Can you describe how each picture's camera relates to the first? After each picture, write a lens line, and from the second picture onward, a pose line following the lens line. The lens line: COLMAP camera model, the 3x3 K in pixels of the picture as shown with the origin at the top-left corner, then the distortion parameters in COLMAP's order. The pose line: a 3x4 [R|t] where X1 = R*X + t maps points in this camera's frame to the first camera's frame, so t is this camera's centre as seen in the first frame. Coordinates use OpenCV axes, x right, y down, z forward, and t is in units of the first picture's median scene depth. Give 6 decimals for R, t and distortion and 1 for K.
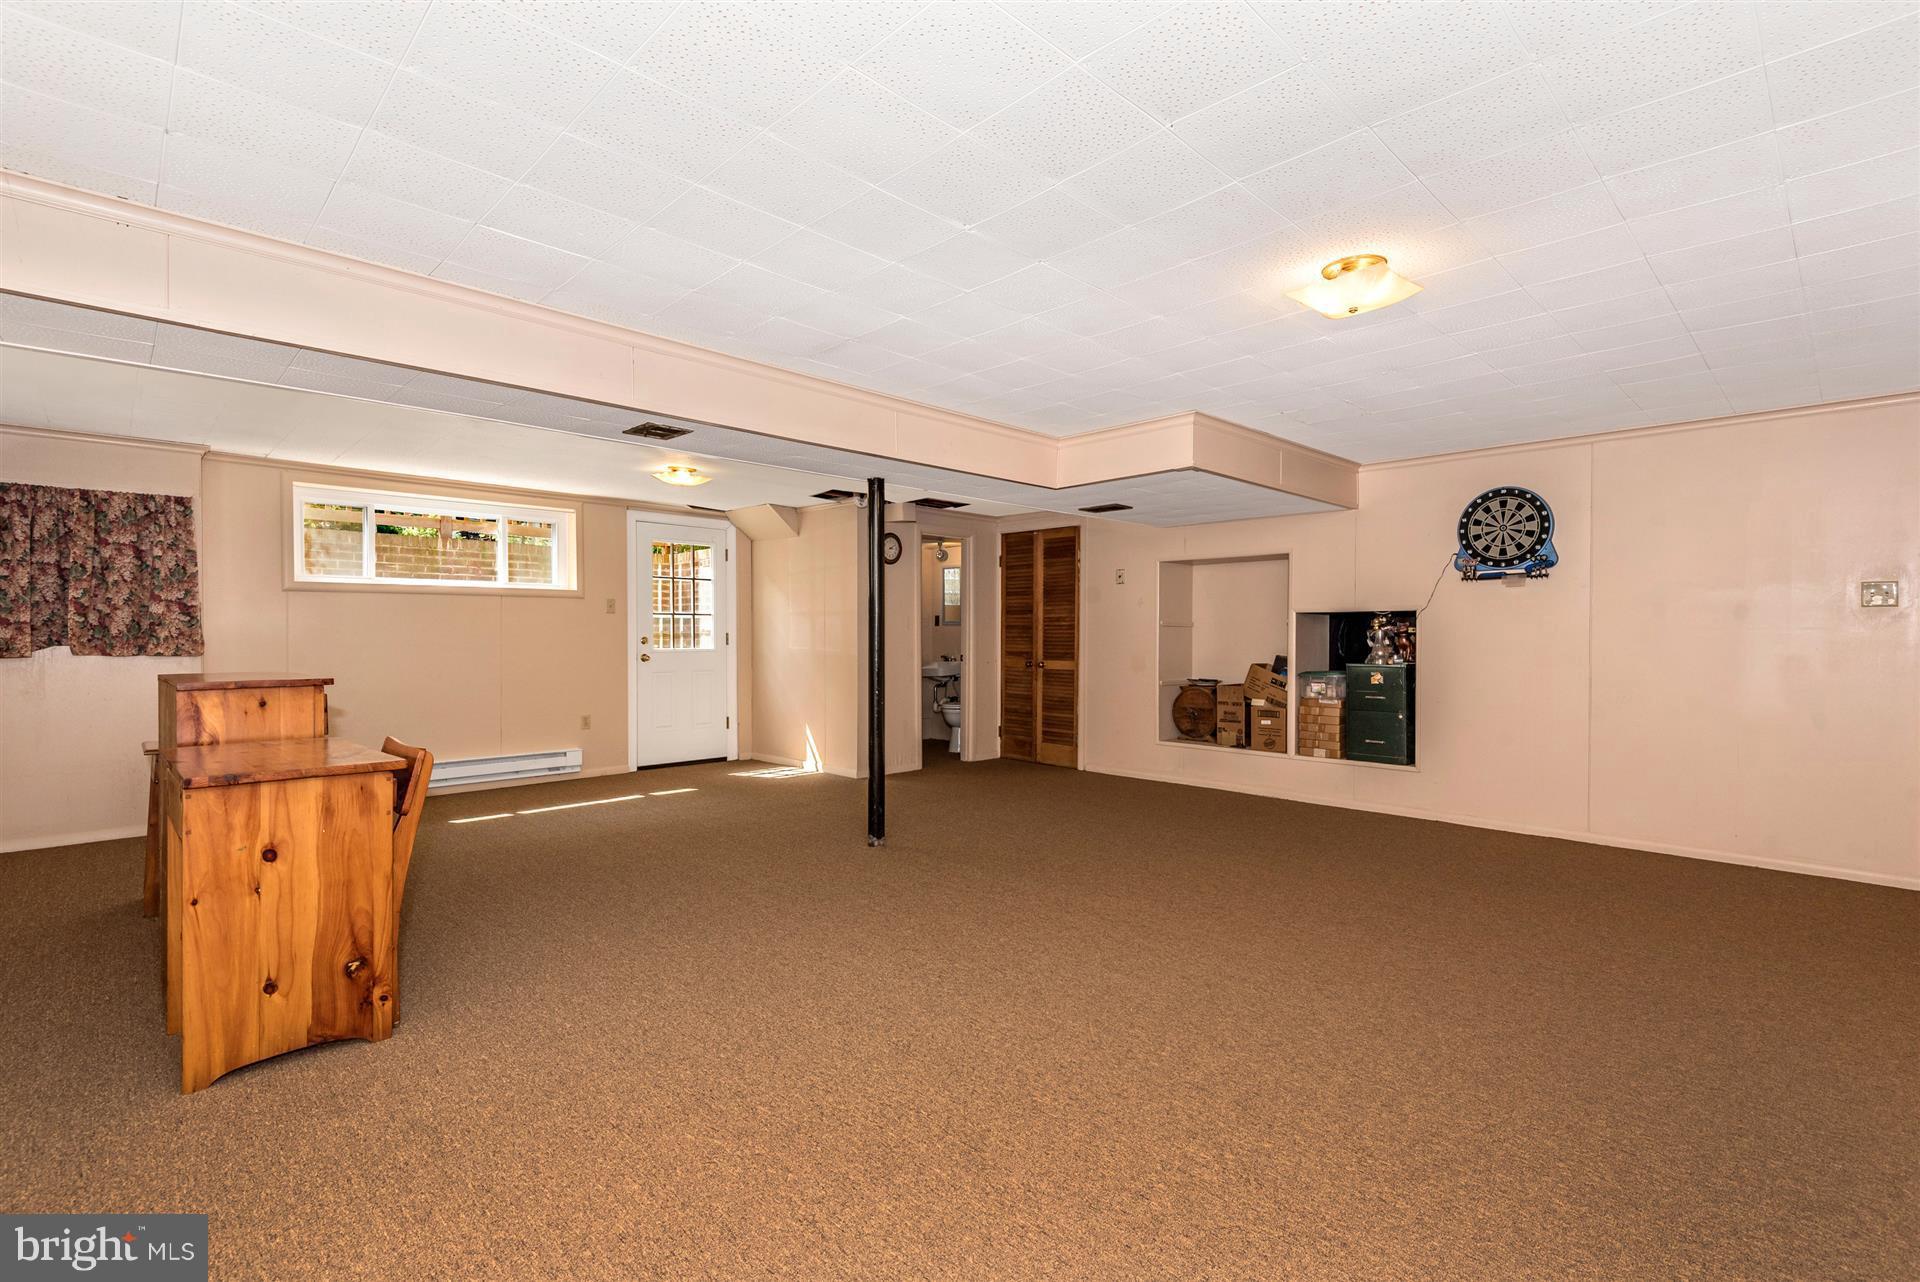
lens RADIAL K [[867.3, 0, 964.0], [0, 867.3, 642.5], [0, 0, 1]] dist [0.053671, -0.030199]
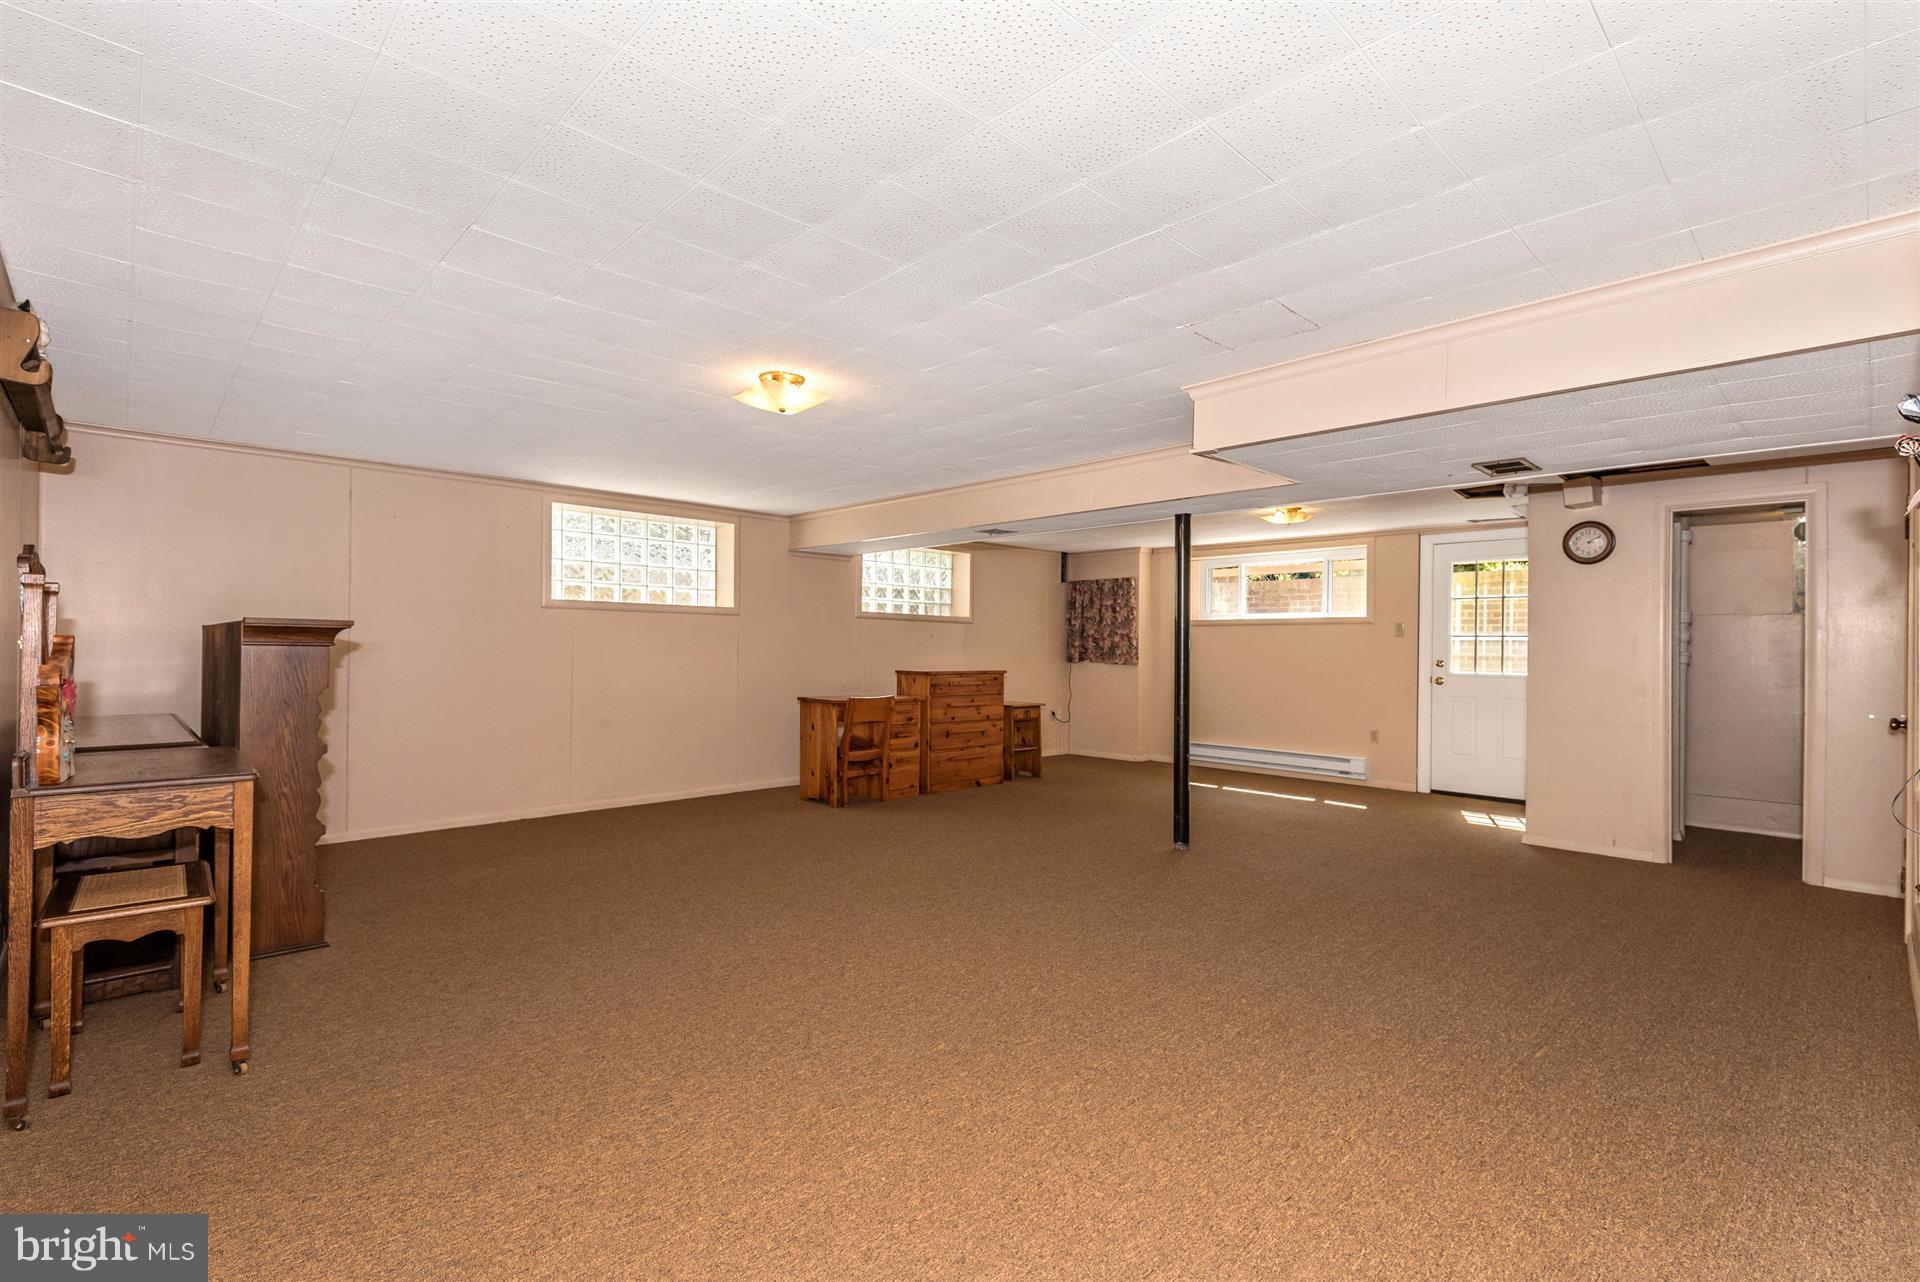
lens RADIAL K [[867.3, 0, 964.0], [0, 867.3, 642.5], [0, 0, 1]] dist [0.053671, -0.030199]
pose [[0.010063, -0.004488, -0.999939, 0.919763], [-0.021511, 0.999758, -0.004703, -0.014587], [0.999718, 0.021558, 0.009964, 0.655934]]
